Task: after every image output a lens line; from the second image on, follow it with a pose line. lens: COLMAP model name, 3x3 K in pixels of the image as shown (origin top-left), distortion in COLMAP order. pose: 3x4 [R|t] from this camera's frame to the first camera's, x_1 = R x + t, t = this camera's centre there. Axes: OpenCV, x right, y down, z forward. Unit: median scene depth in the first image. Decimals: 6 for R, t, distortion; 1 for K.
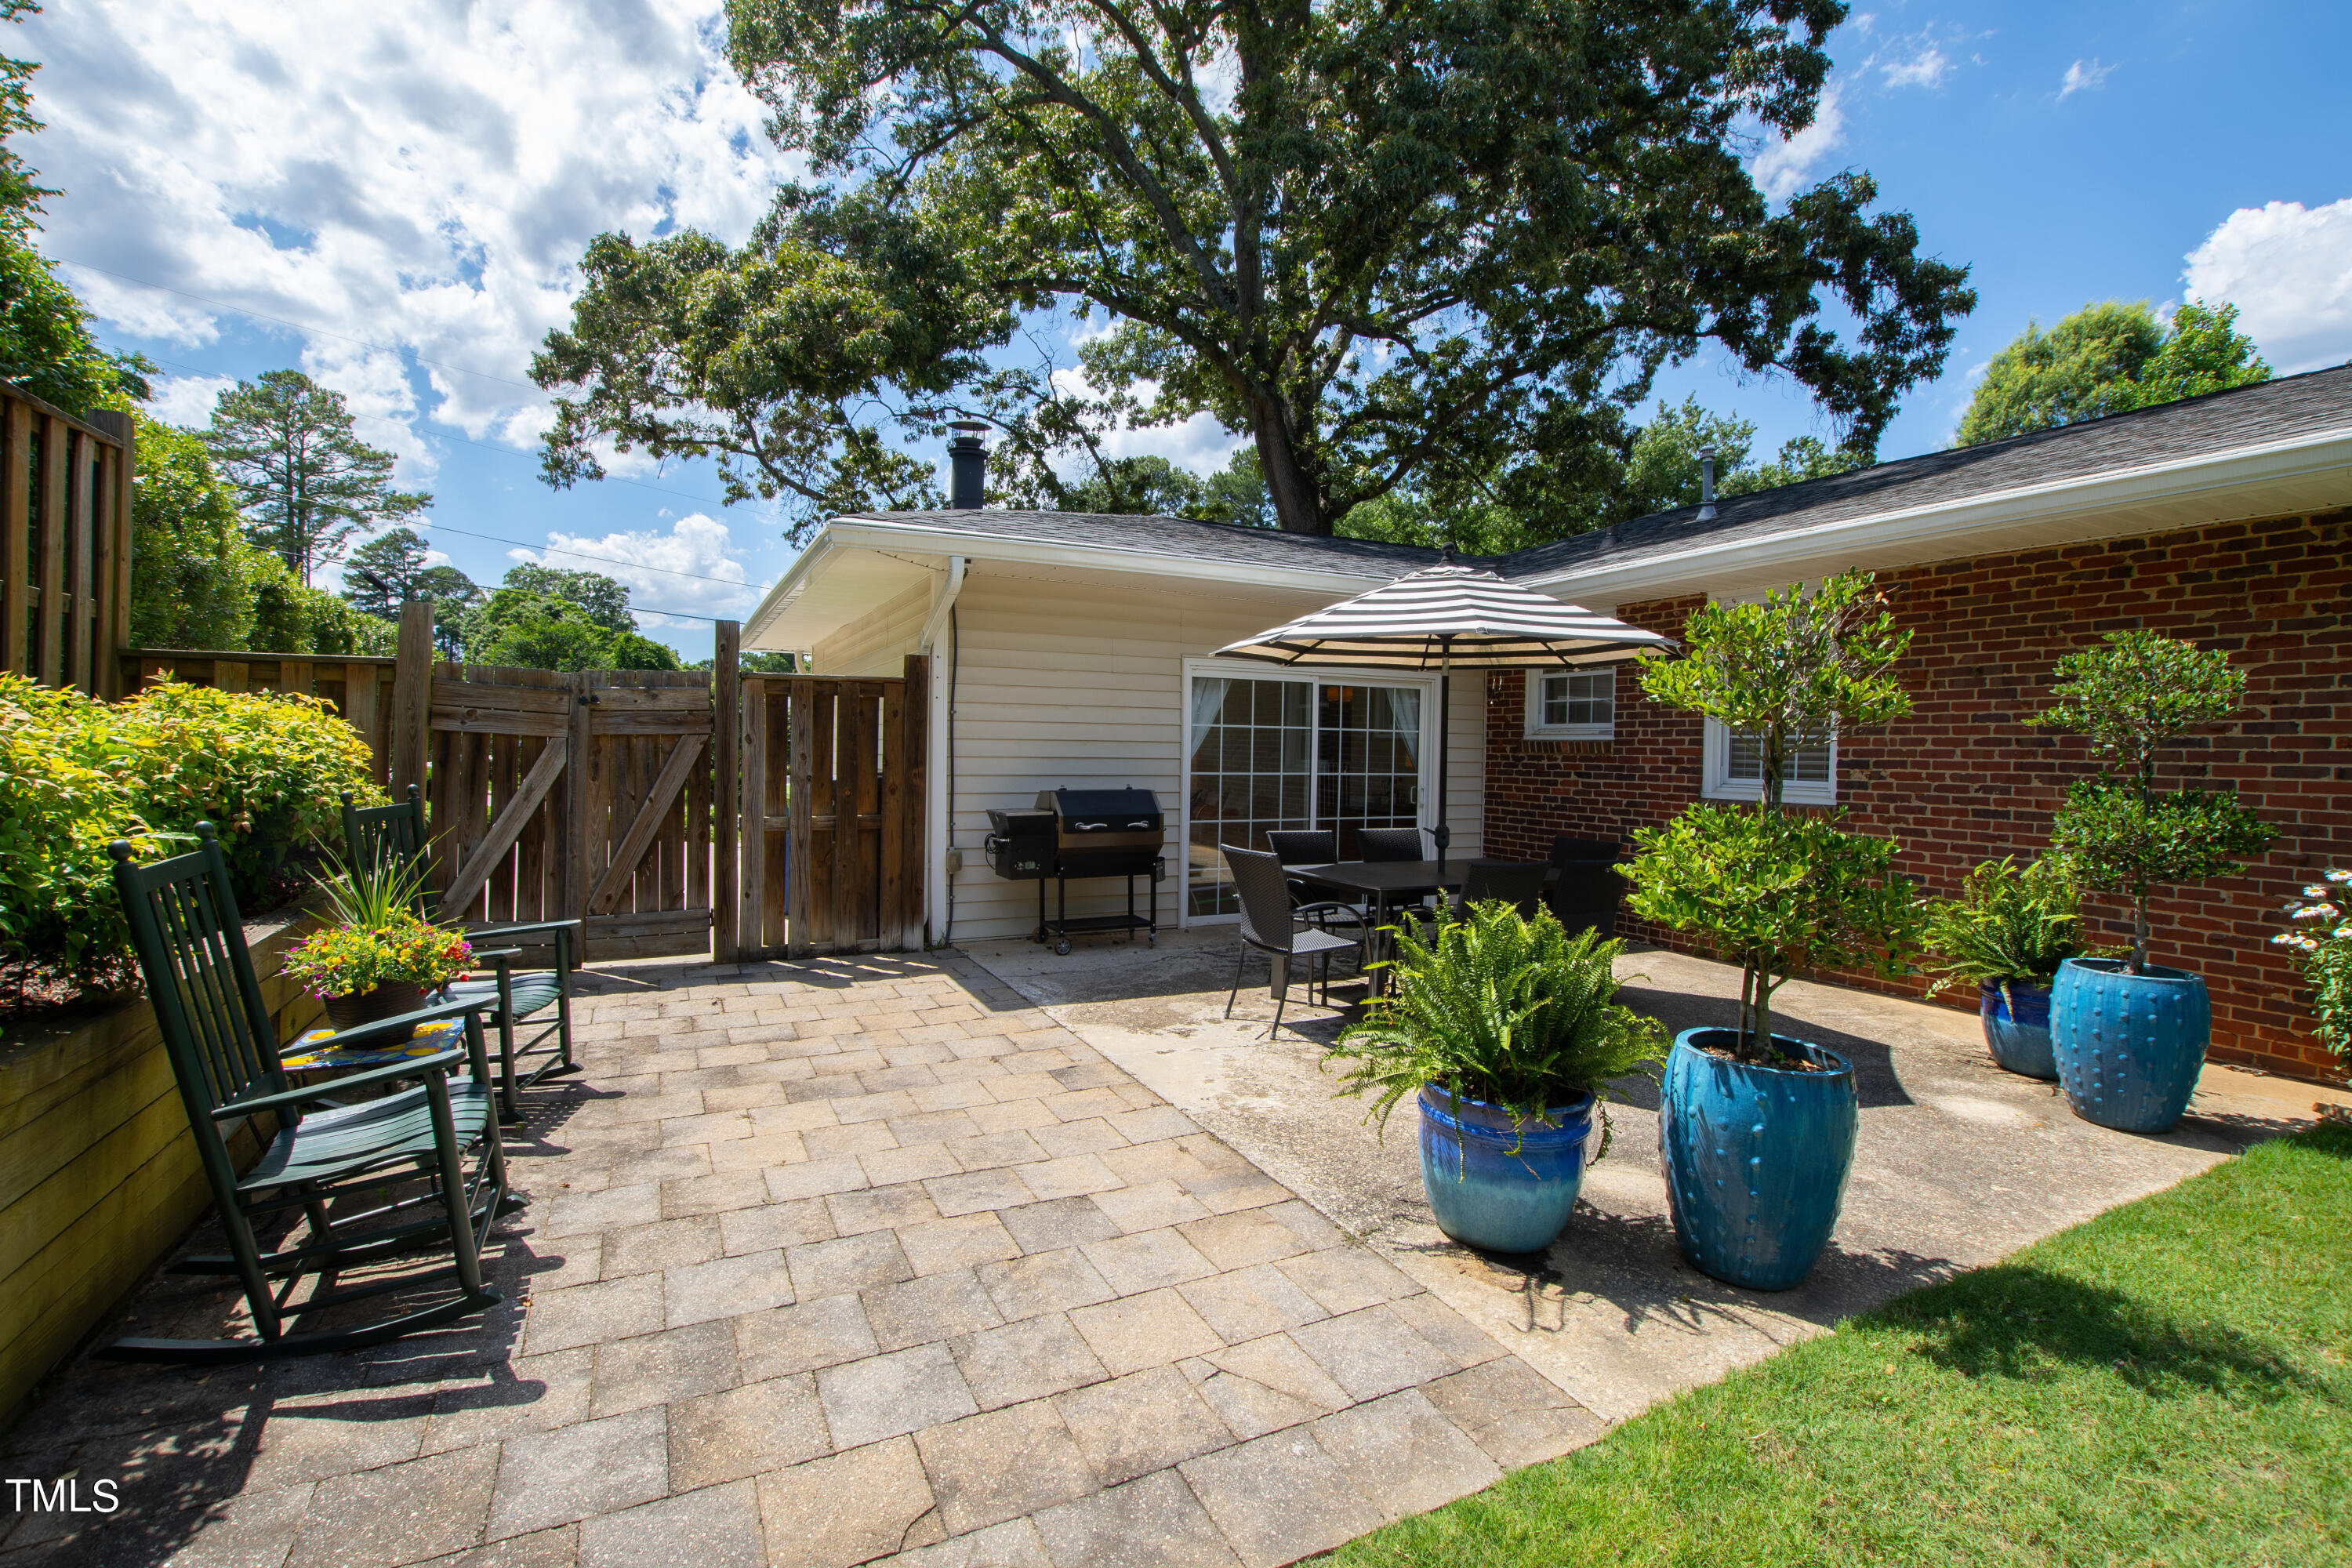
lens RADIAL K [[1036.0, 0, 1159.7], [0, 1036.0, 767.2], [0, 0, 1]] dist [-0.000779, 0.000156]
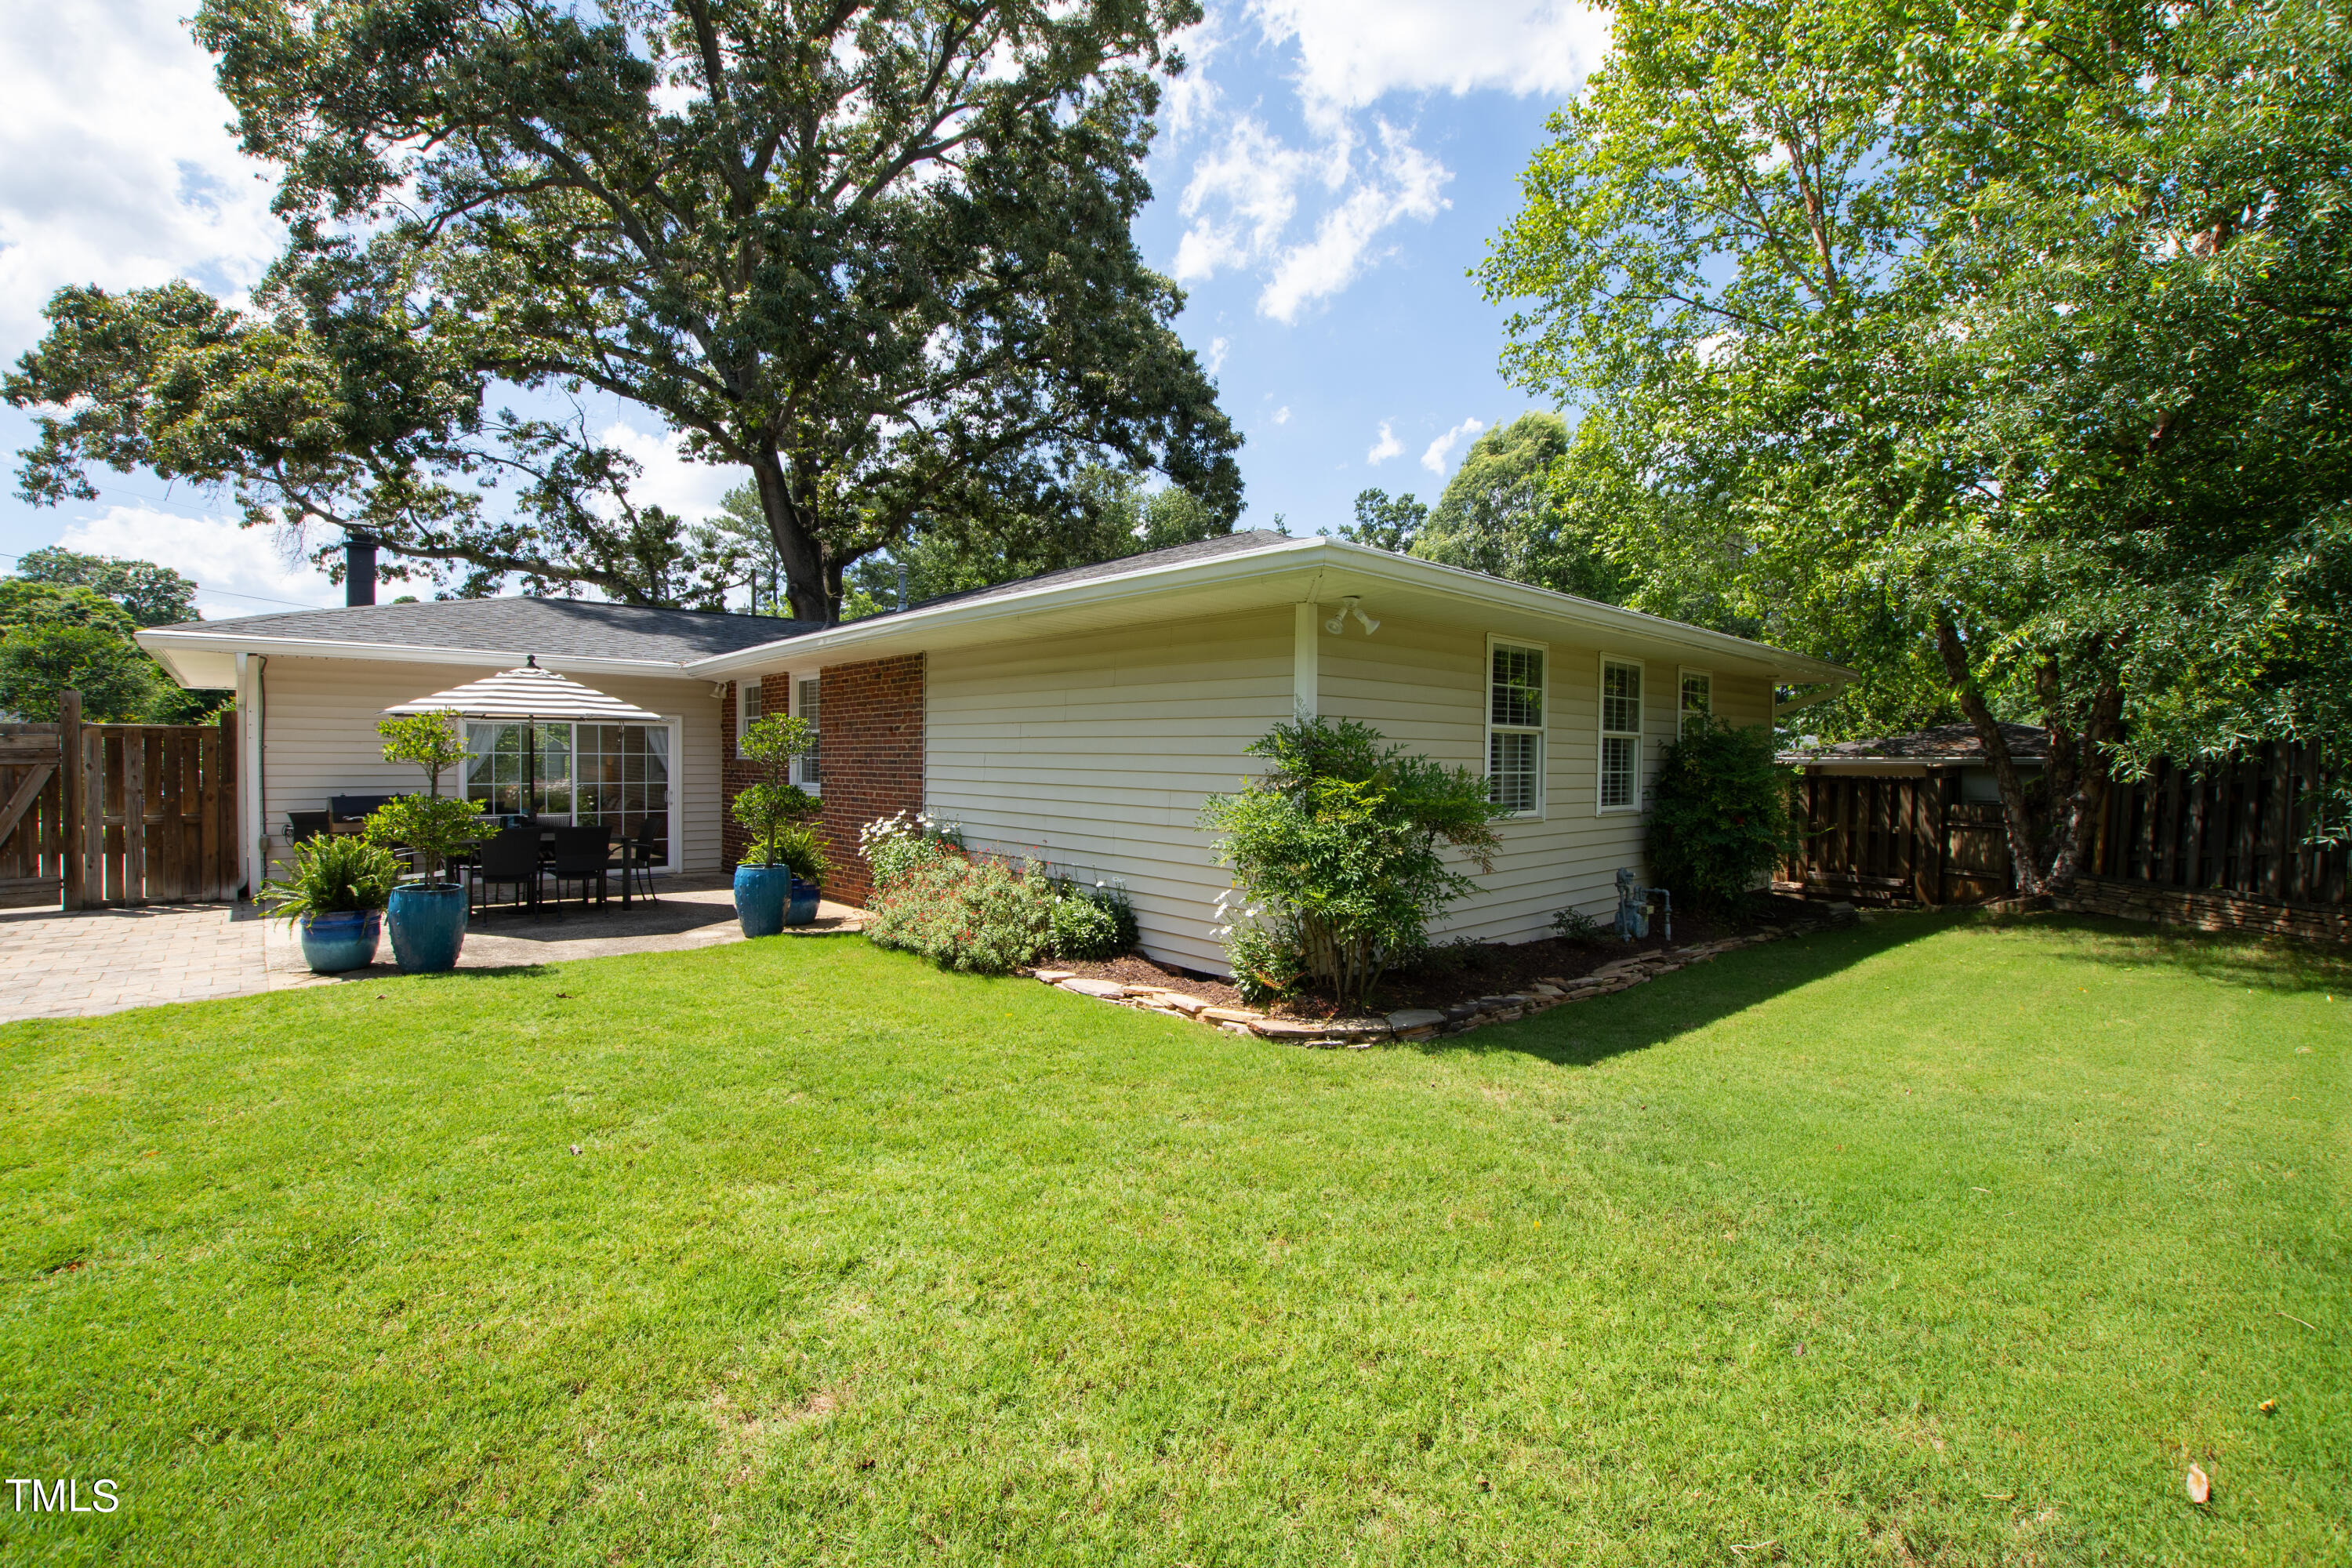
lens RADIAL K [[1043.9, 0, 1176.0], [0, 1043.9, 784.0], [0, 0, 1]] dist [-0.032627, 0.007922]
pose [[0.961191, -0.016723, 0.275375, 0.198044], [0.014310, 0.999840, 0.010771, 0.001446], [-0.275511, -0.006412, 0.961277, -0.240243]]
